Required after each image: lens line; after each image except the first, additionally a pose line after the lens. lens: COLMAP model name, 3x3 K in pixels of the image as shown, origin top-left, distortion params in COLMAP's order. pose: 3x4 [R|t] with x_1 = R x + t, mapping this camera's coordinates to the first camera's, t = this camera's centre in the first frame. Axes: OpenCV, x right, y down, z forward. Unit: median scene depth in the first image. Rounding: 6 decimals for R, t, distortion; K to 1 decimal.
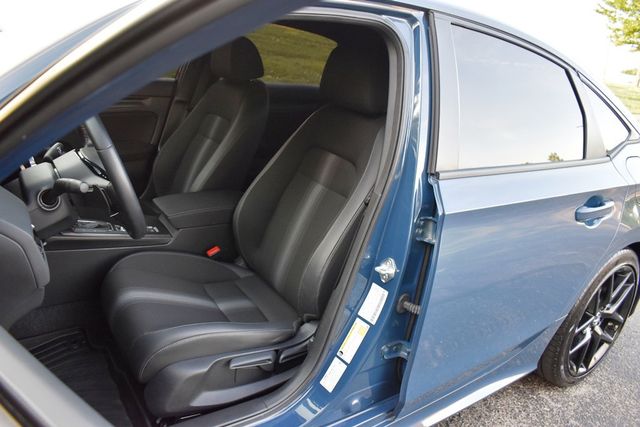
lens RADIAL K [[485.3, 0, 320.0], [0, 485.3, 213.5], [0, 0, 1]] dist [-0.032084, 0.000592]
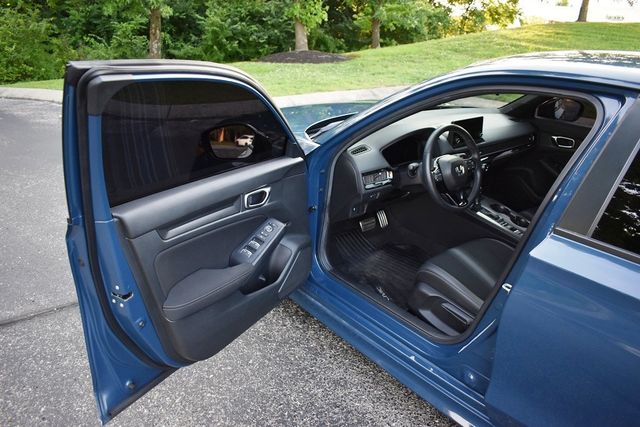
lens RADIAL K [[492.7, 0, 320.0], [0, 492.7, 213.5], [0, 0, 1]] dist [-0.099013, 0.008849]
pose [[0.094121, 0.268457, -0.958683, 1.164009], [-0.357728, 0.907764, 0.219077, -0.149193], [0.929070, 0.322328, 0.181474, 0.234401]]
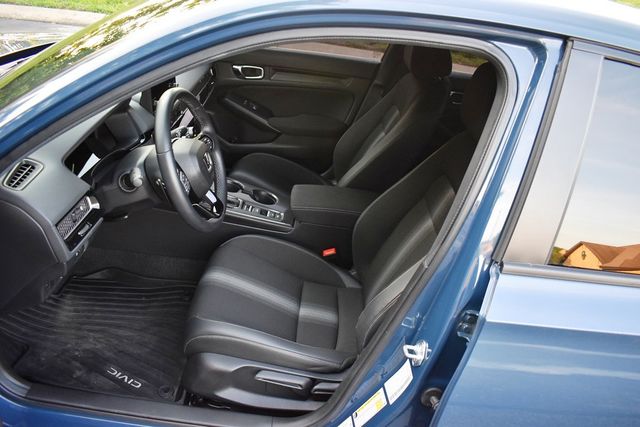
lens RADIAL K [[492.7, 0, 320.0], [0, 492.7, 213.5], [0, 0, 1]] dist [-0.099013, 0.008849]
pose [[0.811725, 0.266927, -0.519473, 0.347655], [-0.222100, 0.963704, 0.148140, -0.187000], [0.540161, -0.004874, 0.841548, 0.199881]]
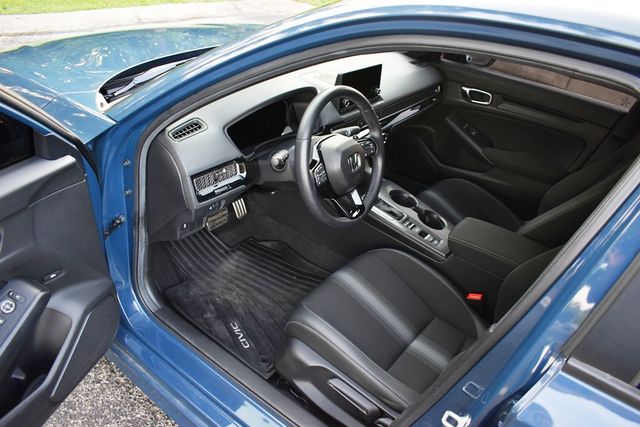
lens RADIAL K [[492.7, 0, 320.0], [0, 492.7, 213.5], [0, 0, 1]] dist [-0.099013, 0.008849]
pose [[0.337329, 0.414186, -0.845375, 0.497496], [-0.397448, 0.876712, 0.270946, -0.244889], [0.853372, 0.244594, 0.460358, 0.410417]]
